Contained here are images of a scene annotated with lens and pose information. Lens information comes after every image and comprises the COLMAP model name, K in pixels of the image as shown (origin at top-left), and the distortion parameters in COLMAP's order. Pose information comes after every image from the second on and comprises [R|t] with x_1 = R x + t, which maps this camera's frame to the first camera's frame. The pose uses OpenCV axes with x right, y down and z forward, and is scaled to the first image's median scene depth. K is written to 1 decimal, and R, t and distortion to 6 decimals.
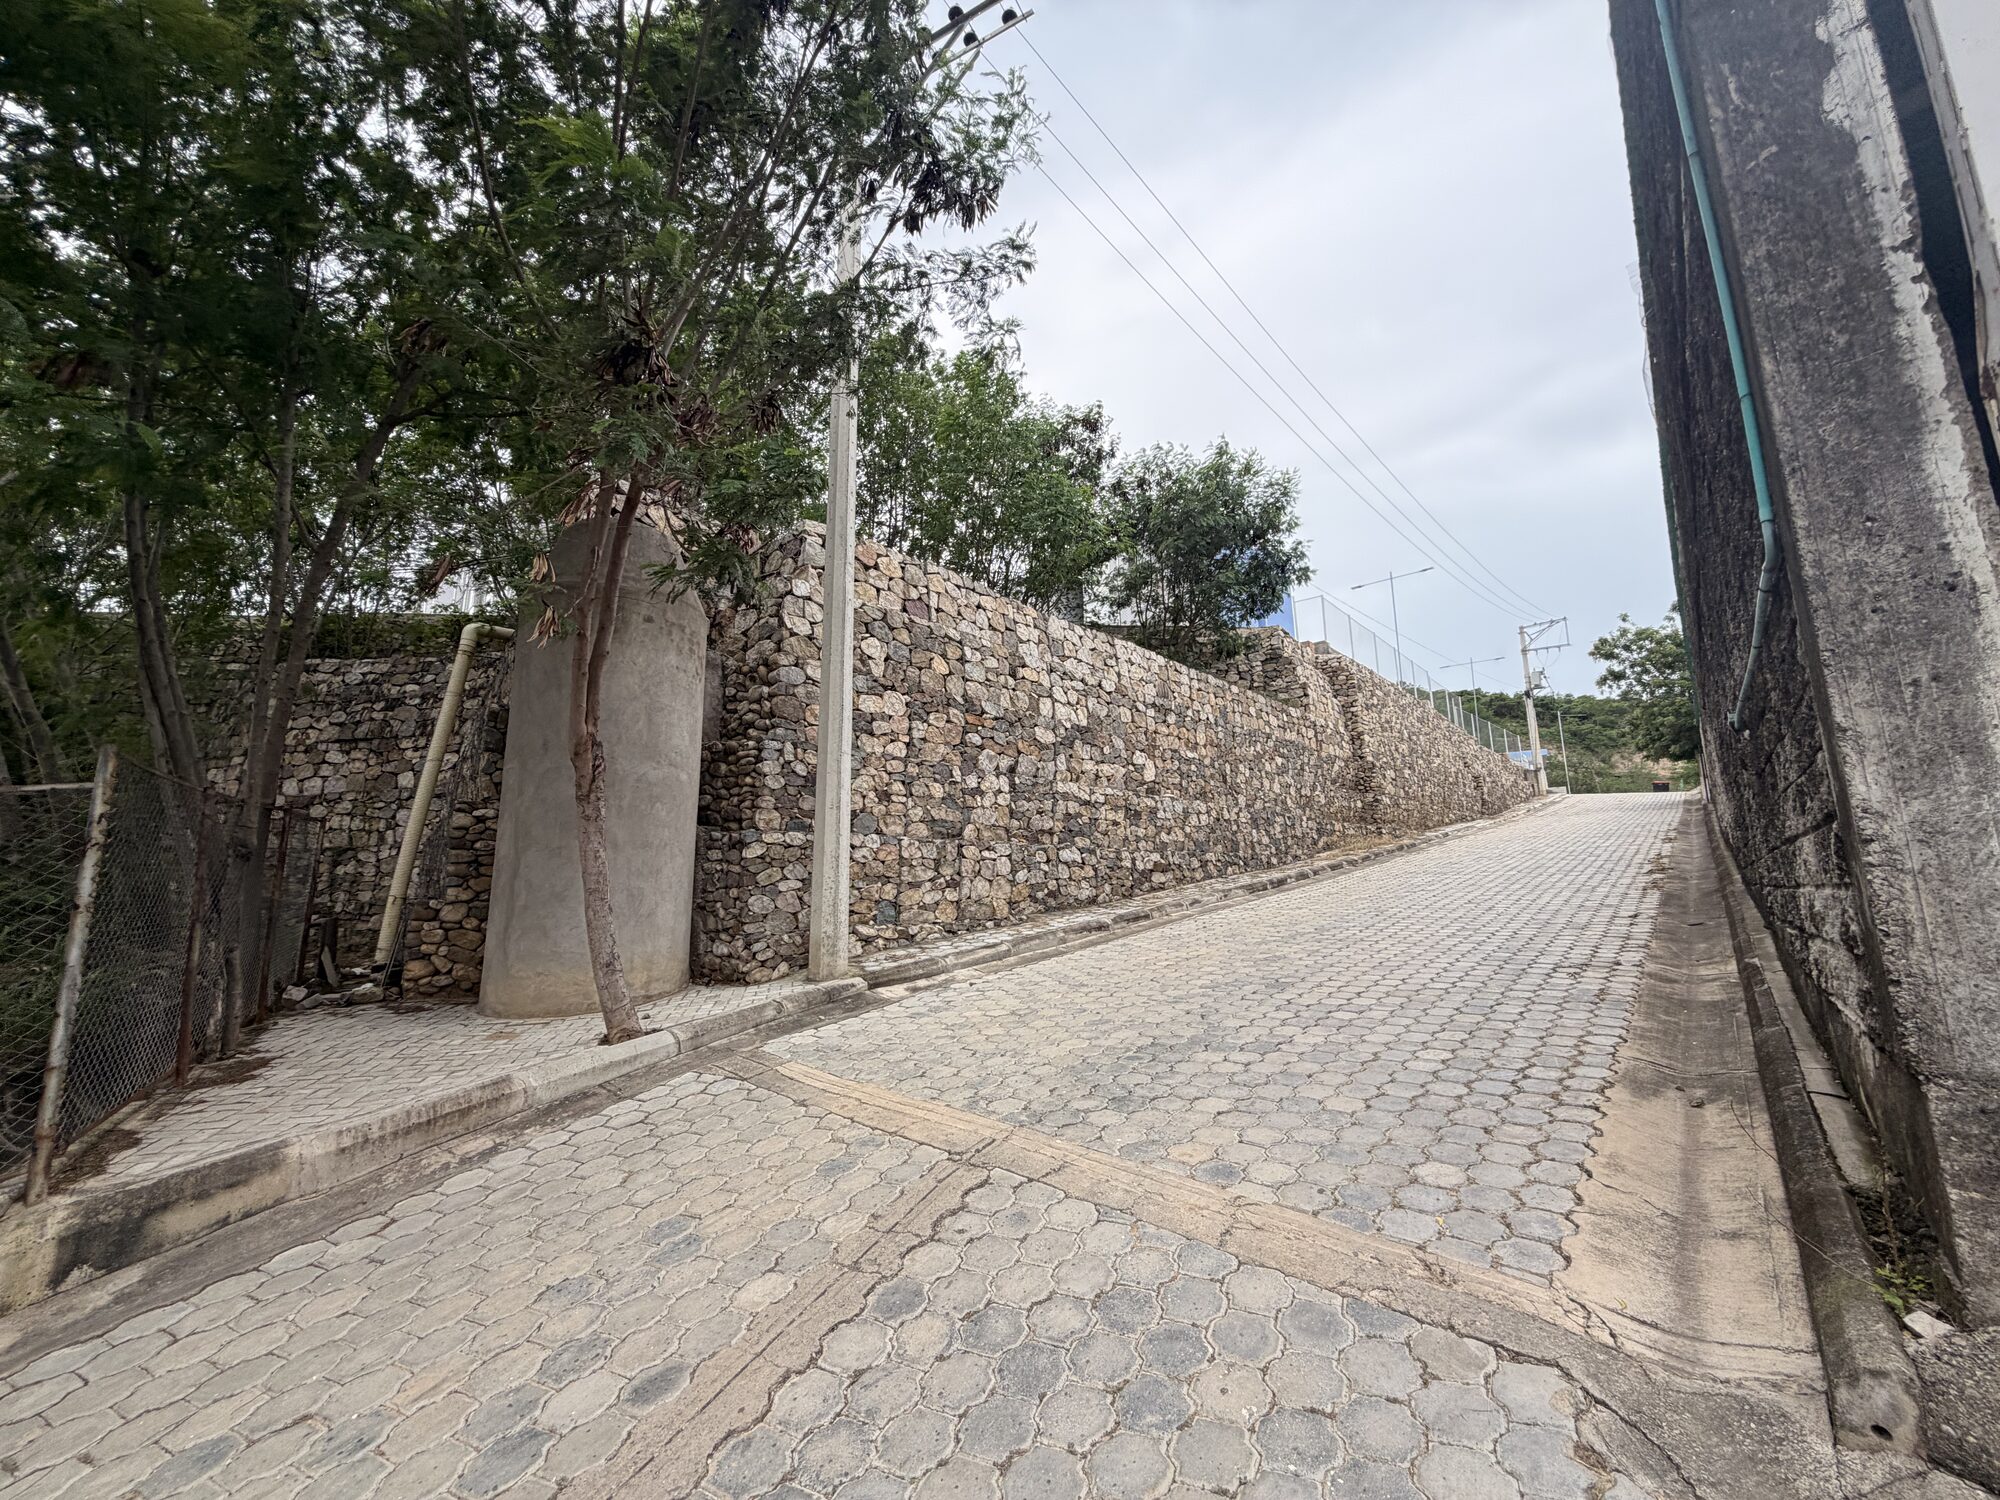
lens RADIAL K [[794.9, 0, 989.3], [0, 794.9, 746.0], [0, 0, 1]] dist [0.000792, -0.000267]
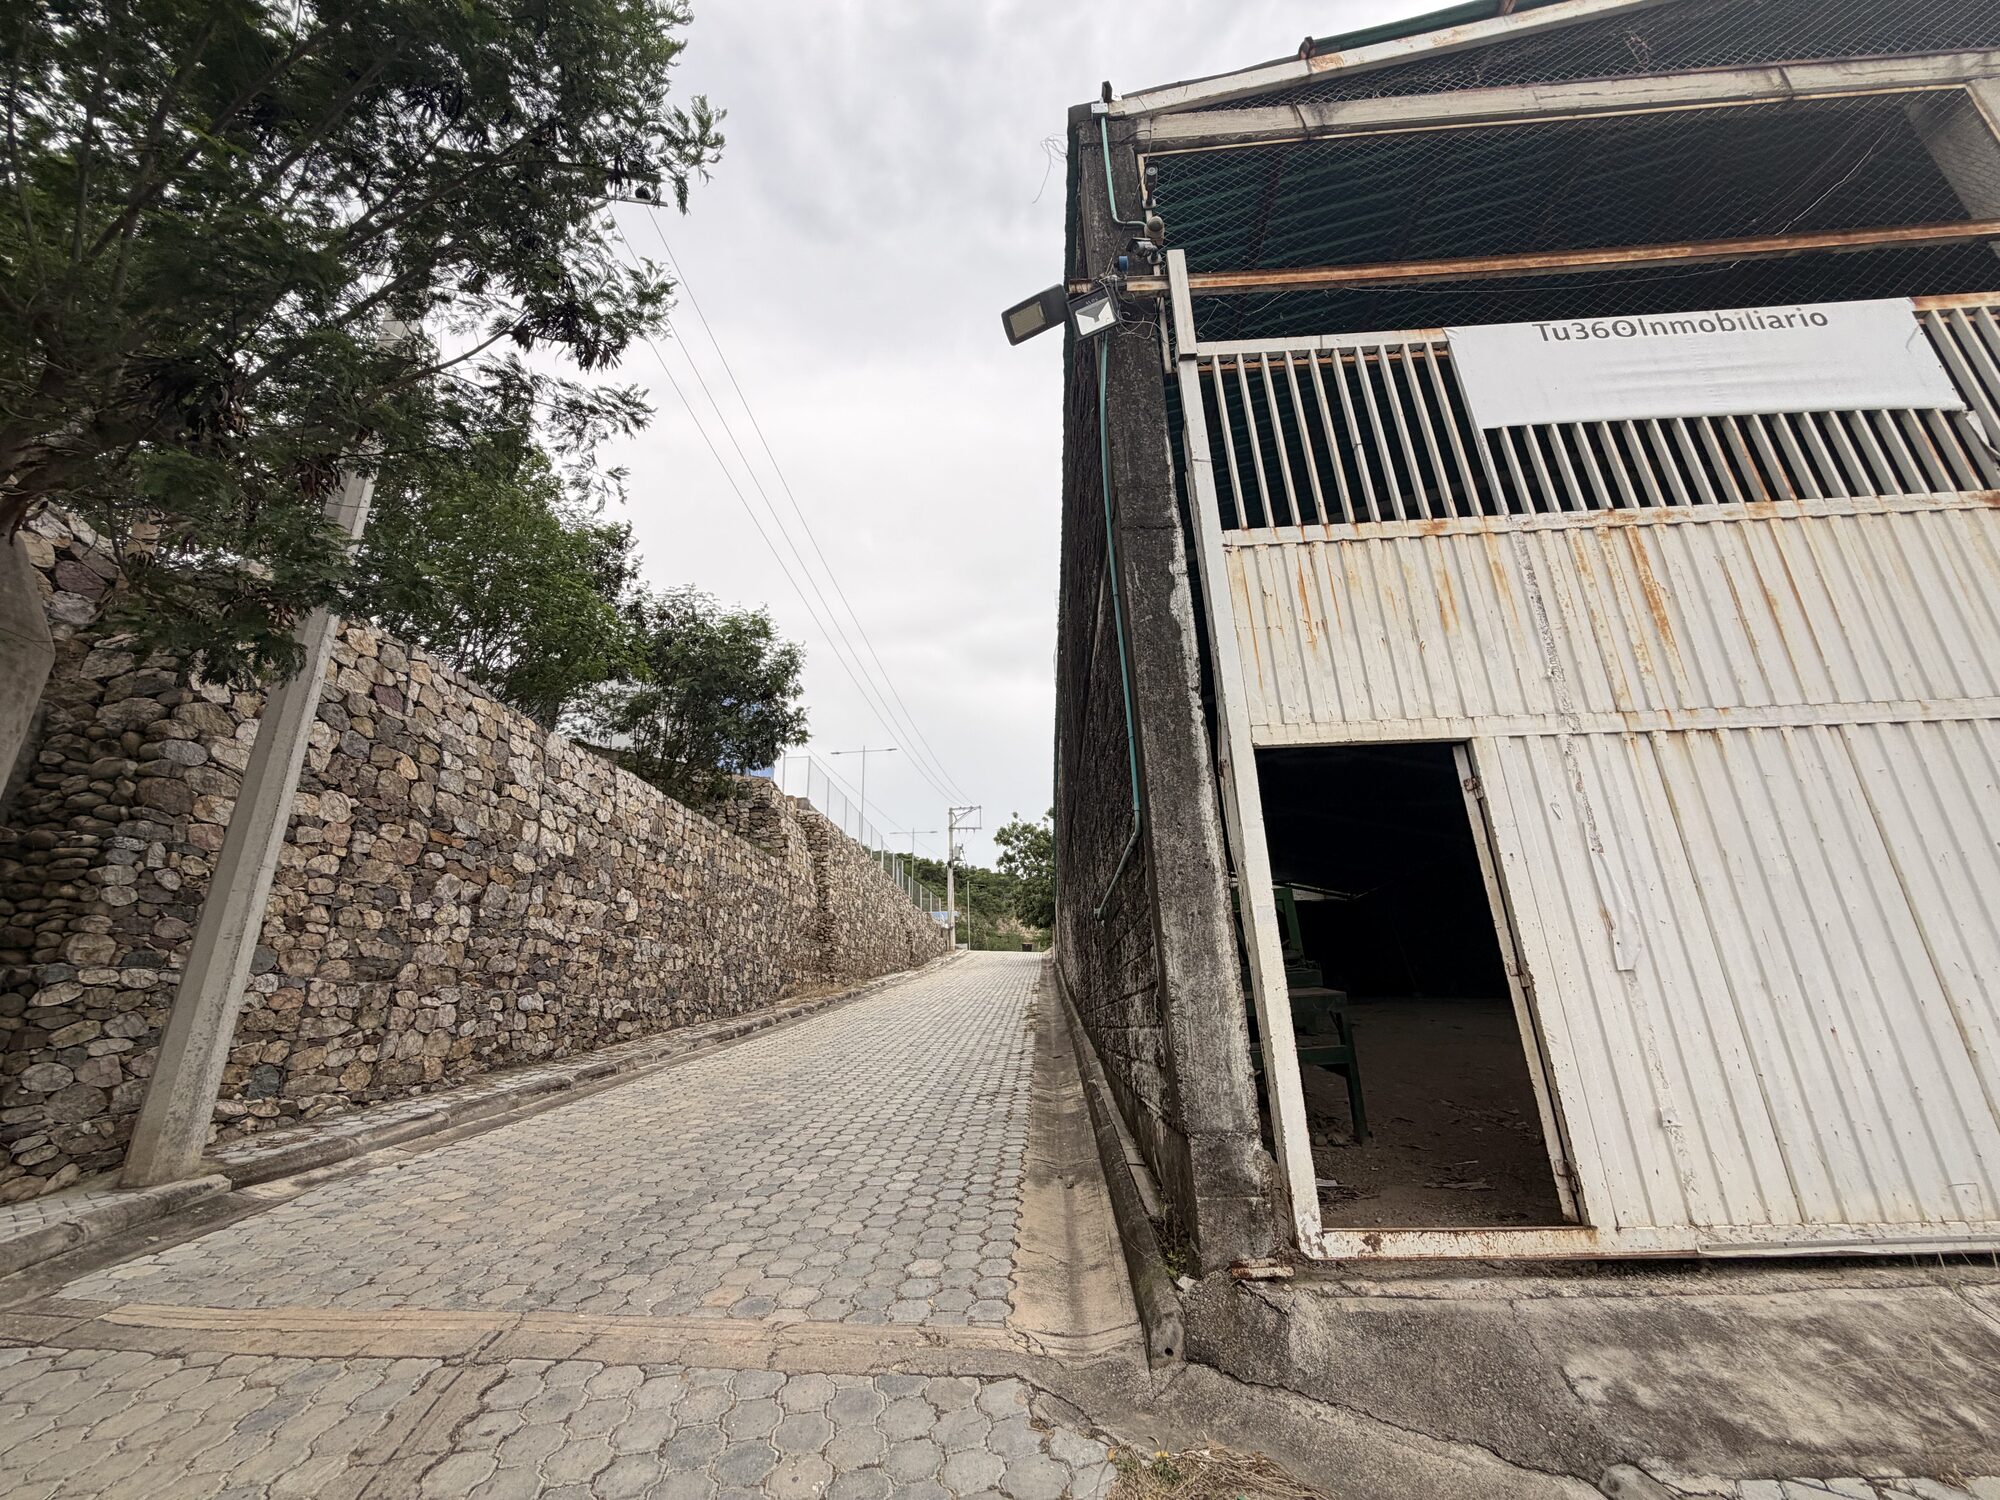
lens RADIAL K [[794.9, 0, 989.3], [0, 794.9, 746.0], [0, 0, 1]] dist [0.000792, -0.000267]
pose [[0.789496, 0.191232, 0.583204, -0.094270], [-0.087274, 0.975544, -0.201735, -0.010581], [-0.607519, 0.108370, 0.786877, -0.057050]]
